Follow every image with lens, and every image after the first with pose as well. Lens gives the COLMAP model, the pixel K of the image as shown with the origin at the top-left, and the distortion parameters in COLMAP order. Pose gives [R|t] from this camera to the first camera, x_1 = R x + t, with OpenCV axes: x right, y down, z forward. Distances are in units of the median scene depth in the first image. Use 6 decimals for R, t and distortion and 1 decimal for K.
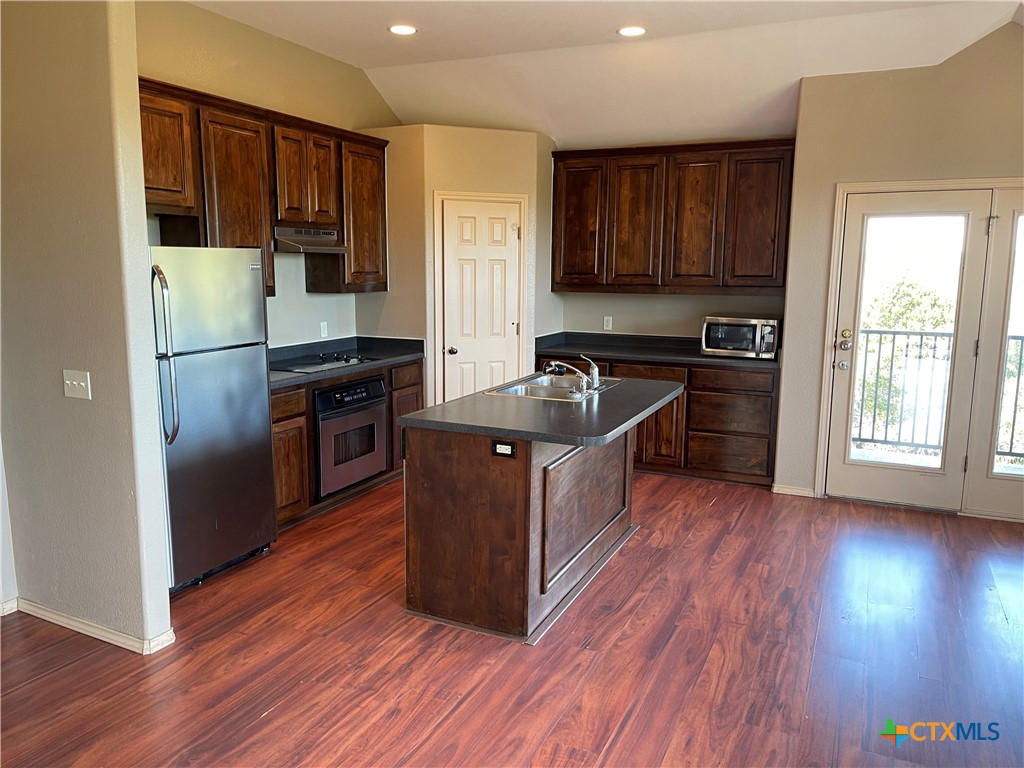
lens RADIAL K [[773.6, 0, 511.5], [0, 773.6, 386.5], [0, 0, 1]] dist [0.059772, -0.077375]
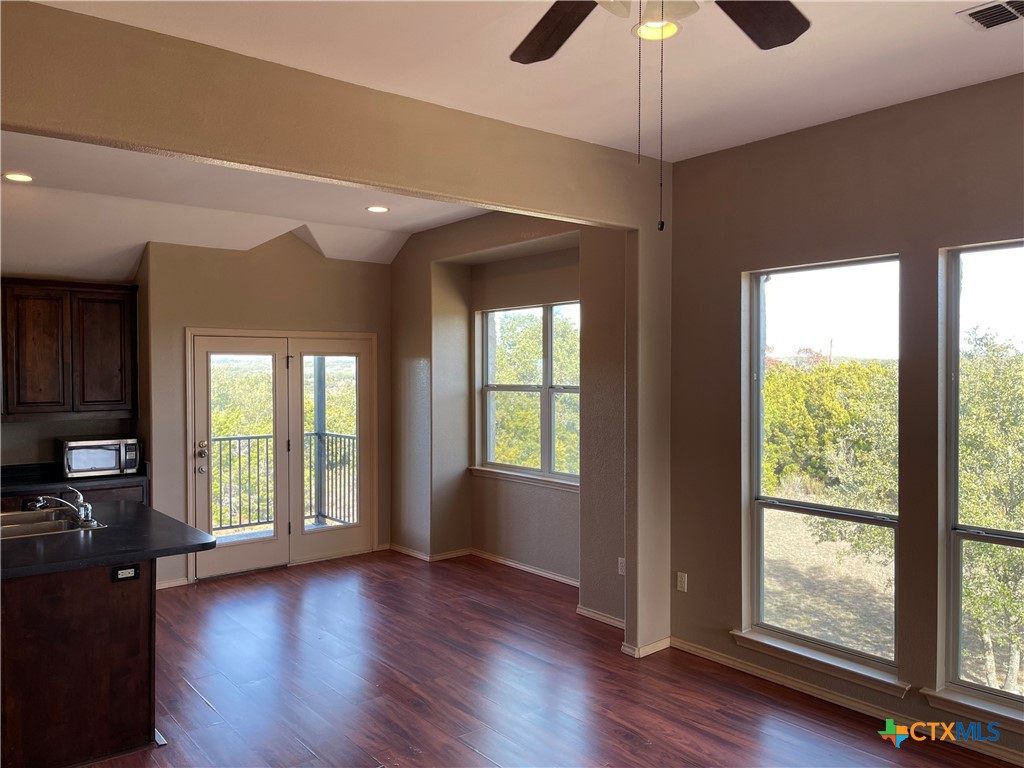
lens RADIAL K [[773.6, 0, 513.9], [0, 773.6, 381.2], [0, 0, 1]] dist [0.059772, -0.077375]
pose [[0.429390, -0.019624, 0.902906, -0.479252], [0.147692, 0.987830, -0.048767, -0.032492], [-0.890961, 0.154293, 0.427063, 0.000809]]
